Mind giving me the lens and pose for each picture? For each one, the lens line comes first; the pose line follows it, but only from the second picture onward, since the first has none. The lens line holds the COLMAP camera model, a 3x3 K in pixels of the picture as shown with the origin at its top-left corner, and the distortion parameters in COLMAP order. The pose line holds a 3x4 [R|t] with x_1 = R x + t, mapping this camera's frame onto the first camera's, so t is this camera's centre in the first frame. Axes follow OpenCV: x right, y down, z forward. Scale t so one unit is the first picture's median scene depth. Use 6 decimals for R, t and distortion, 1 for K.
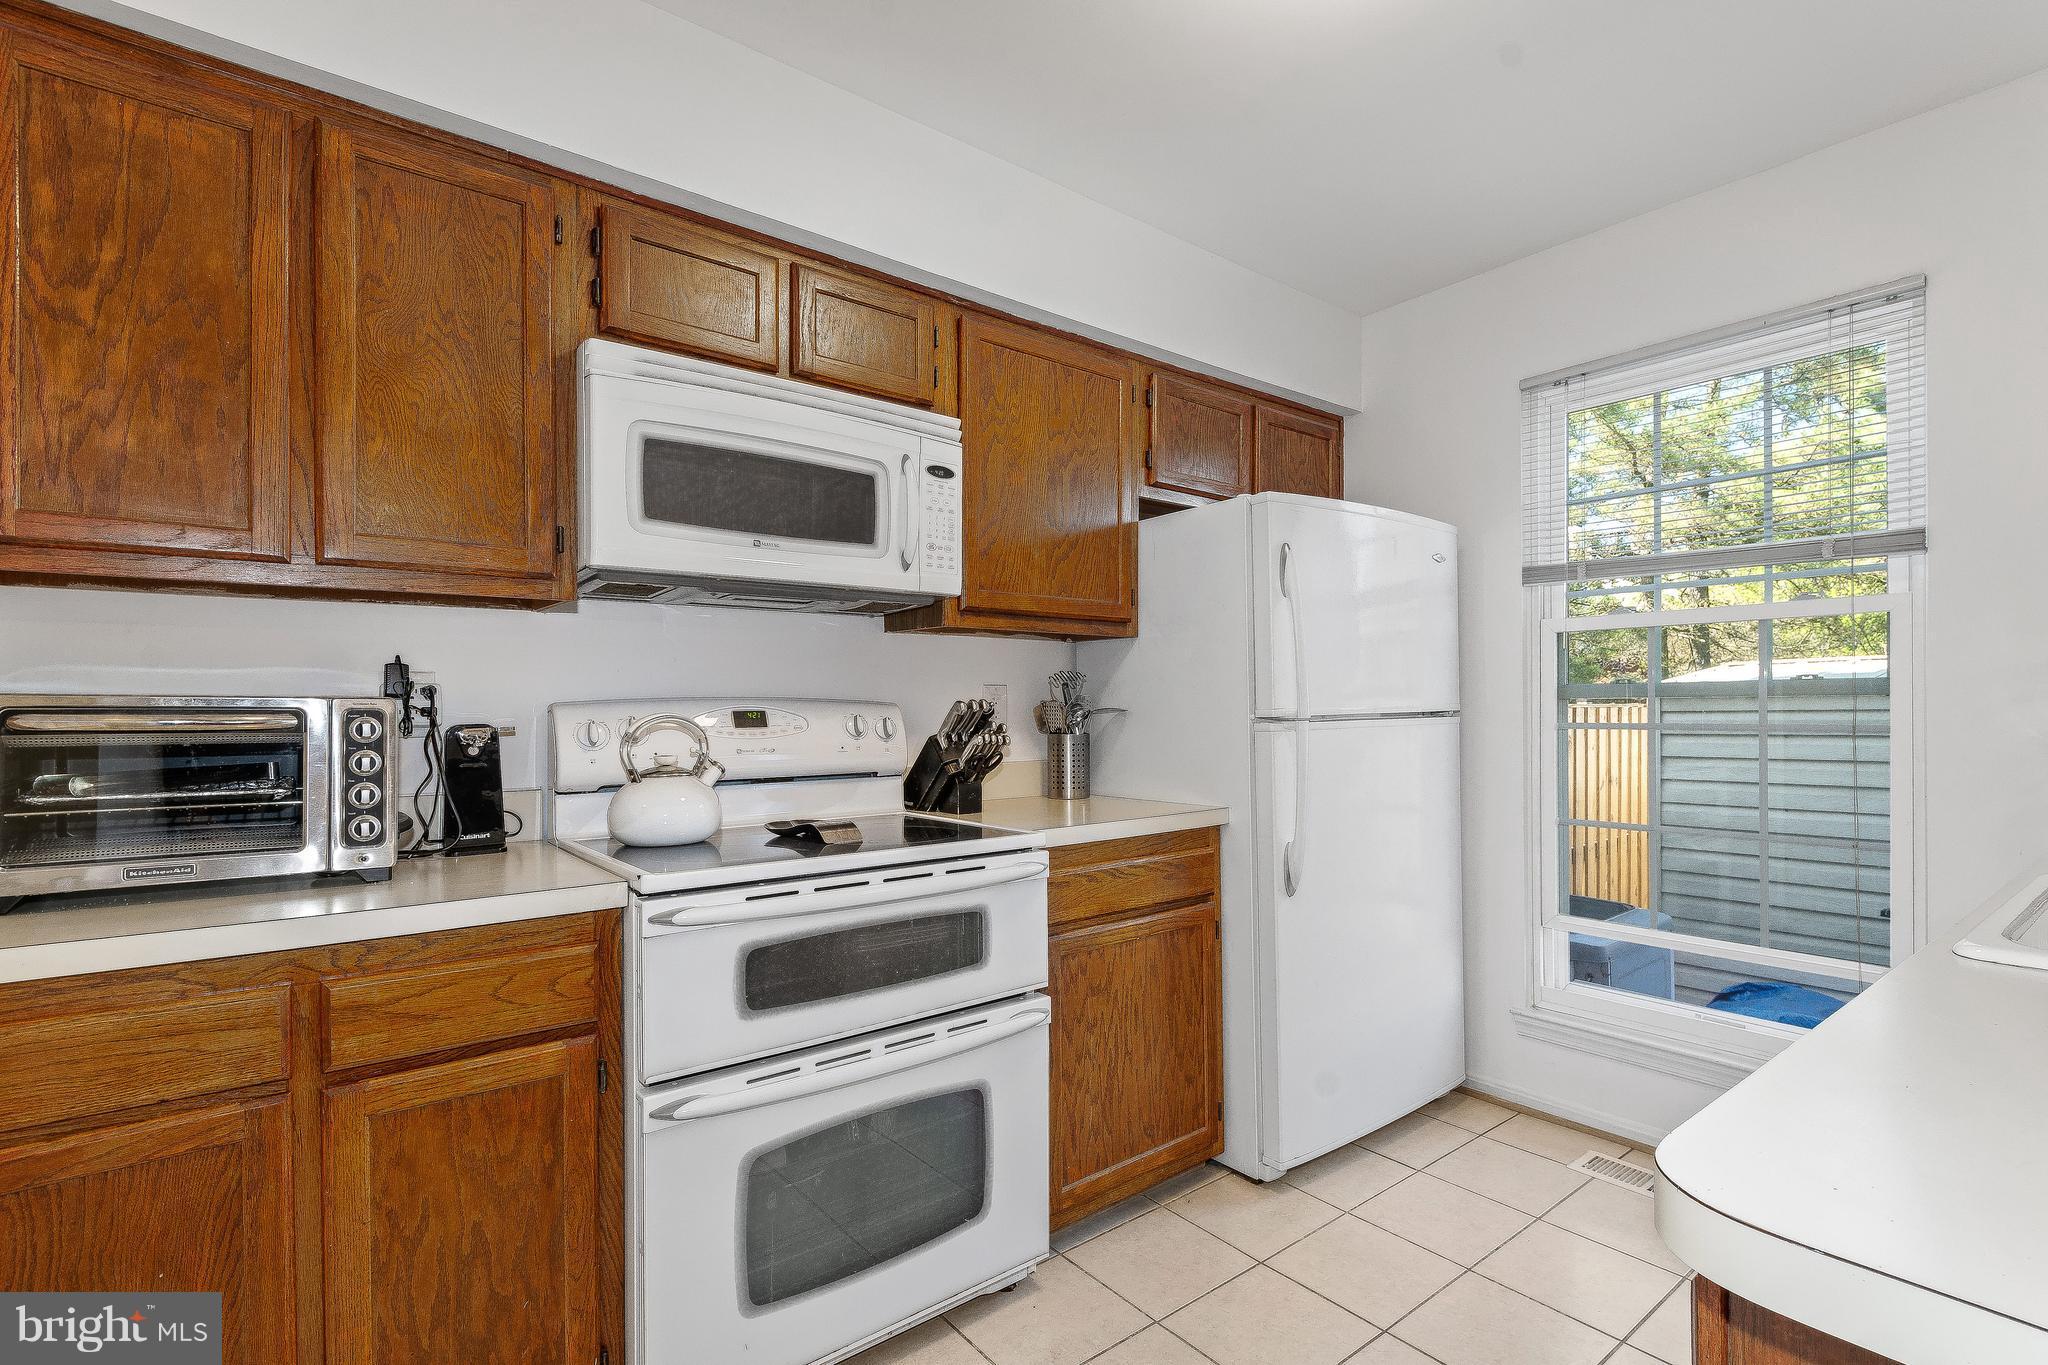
lens RADIAL K [[963.4, 0, 1089.5], [0, 963.4, 699.1], [0, 0, 1]] dist [0.011489, -0.003256]
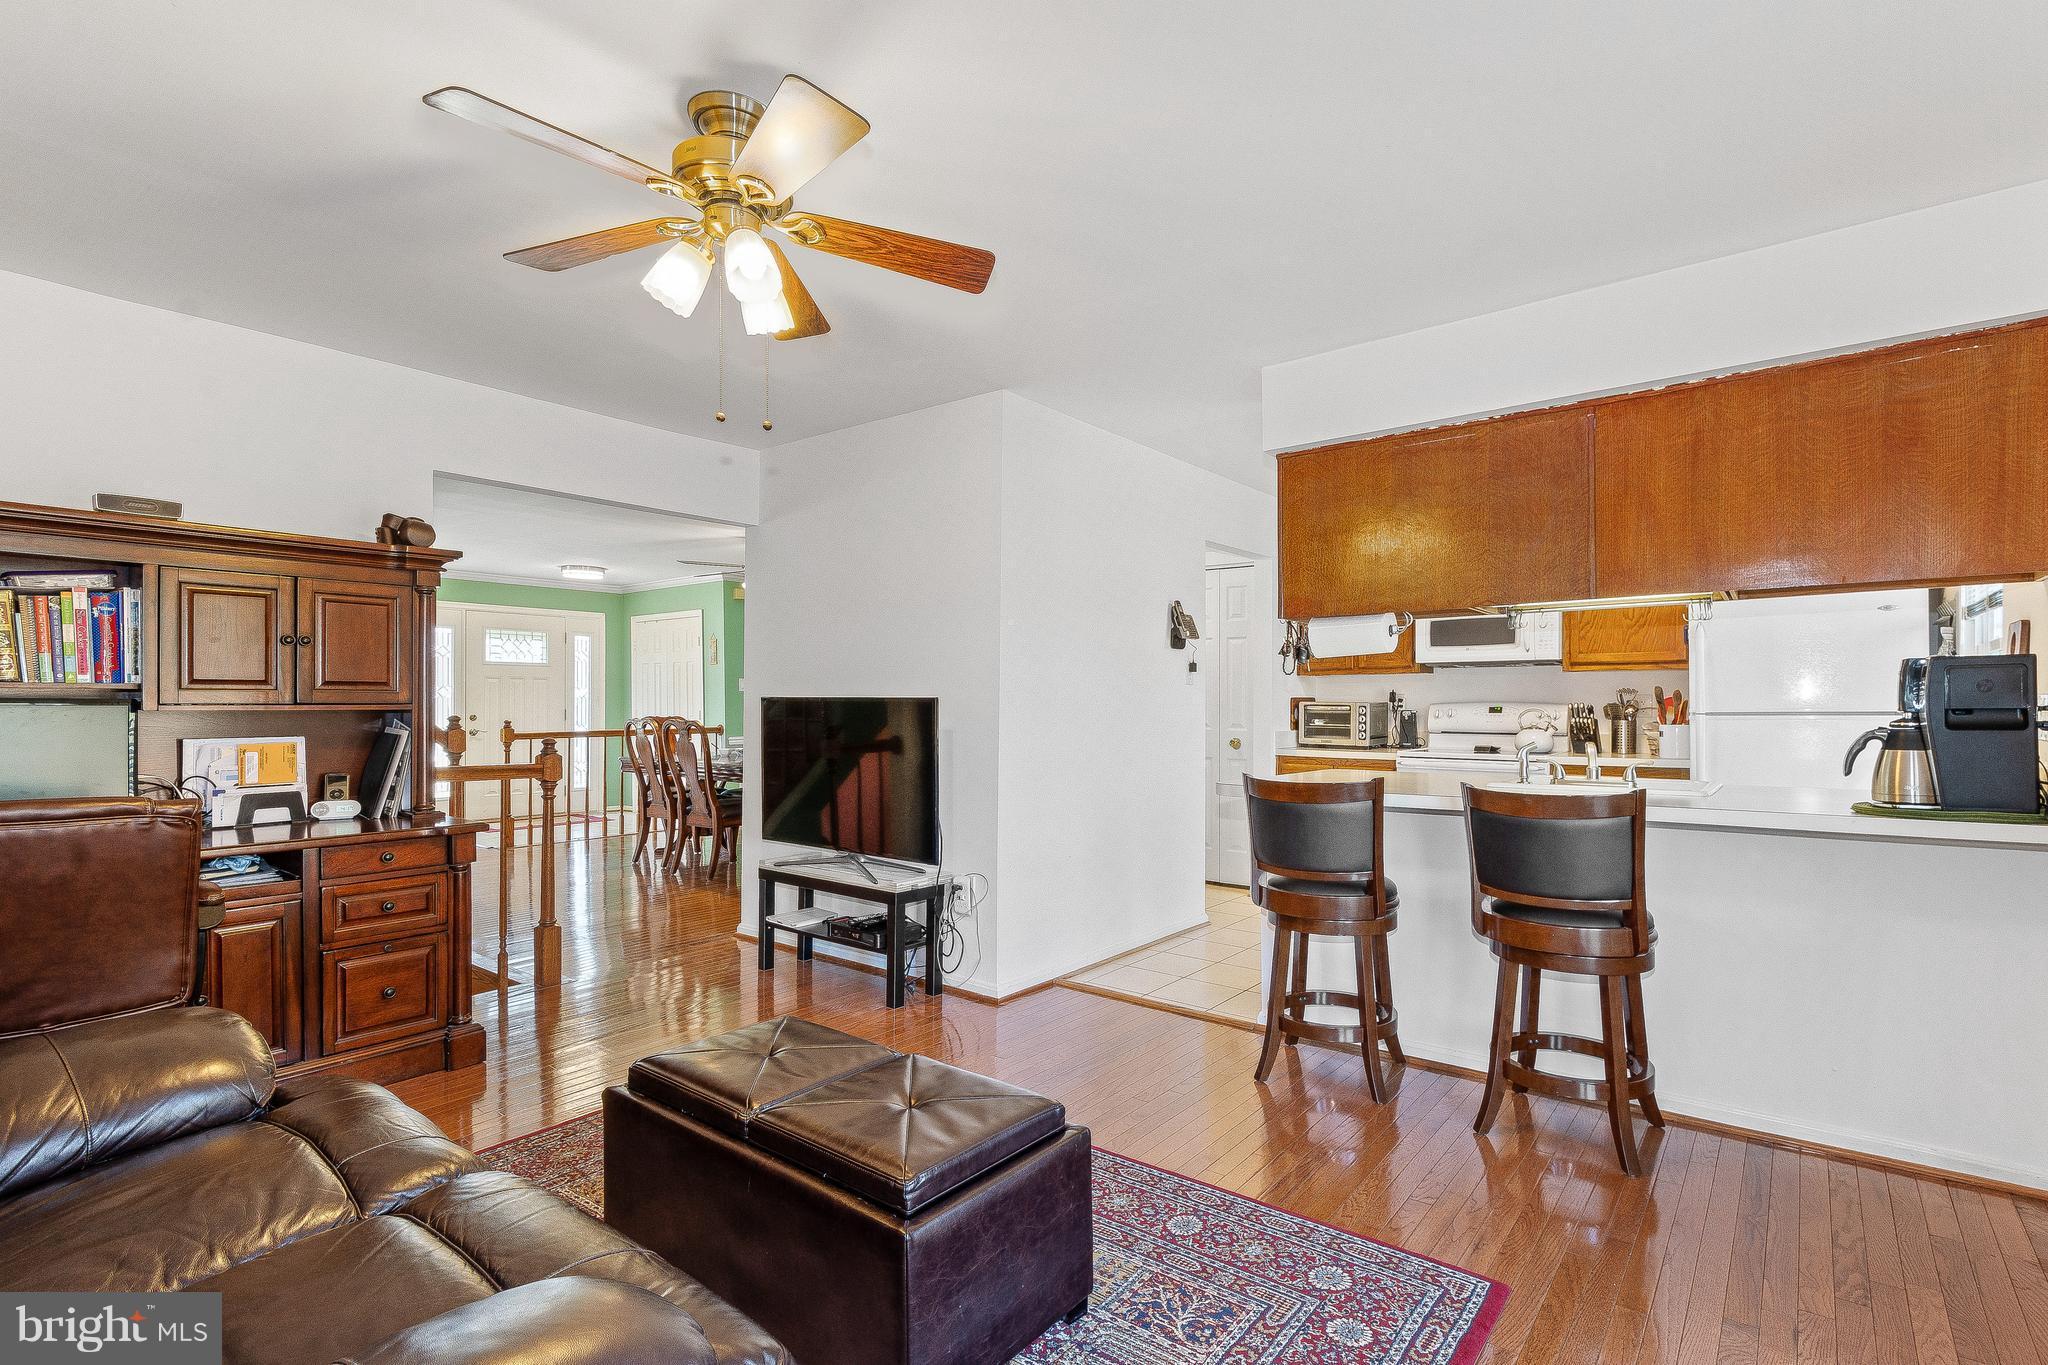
lens RADIAL K [[963.4, 0, 1035.1], [0, 963.4, 703.2], [0, 0, 1]] dist [0.011489, -0.003256]
pose [[0.180933, 0.003616, -0.983489, 2.036082], [0.005176, 0.999976, 0.004628, -0.017020], [0.983482, -0.005928, 0.180910, -0.718057]]
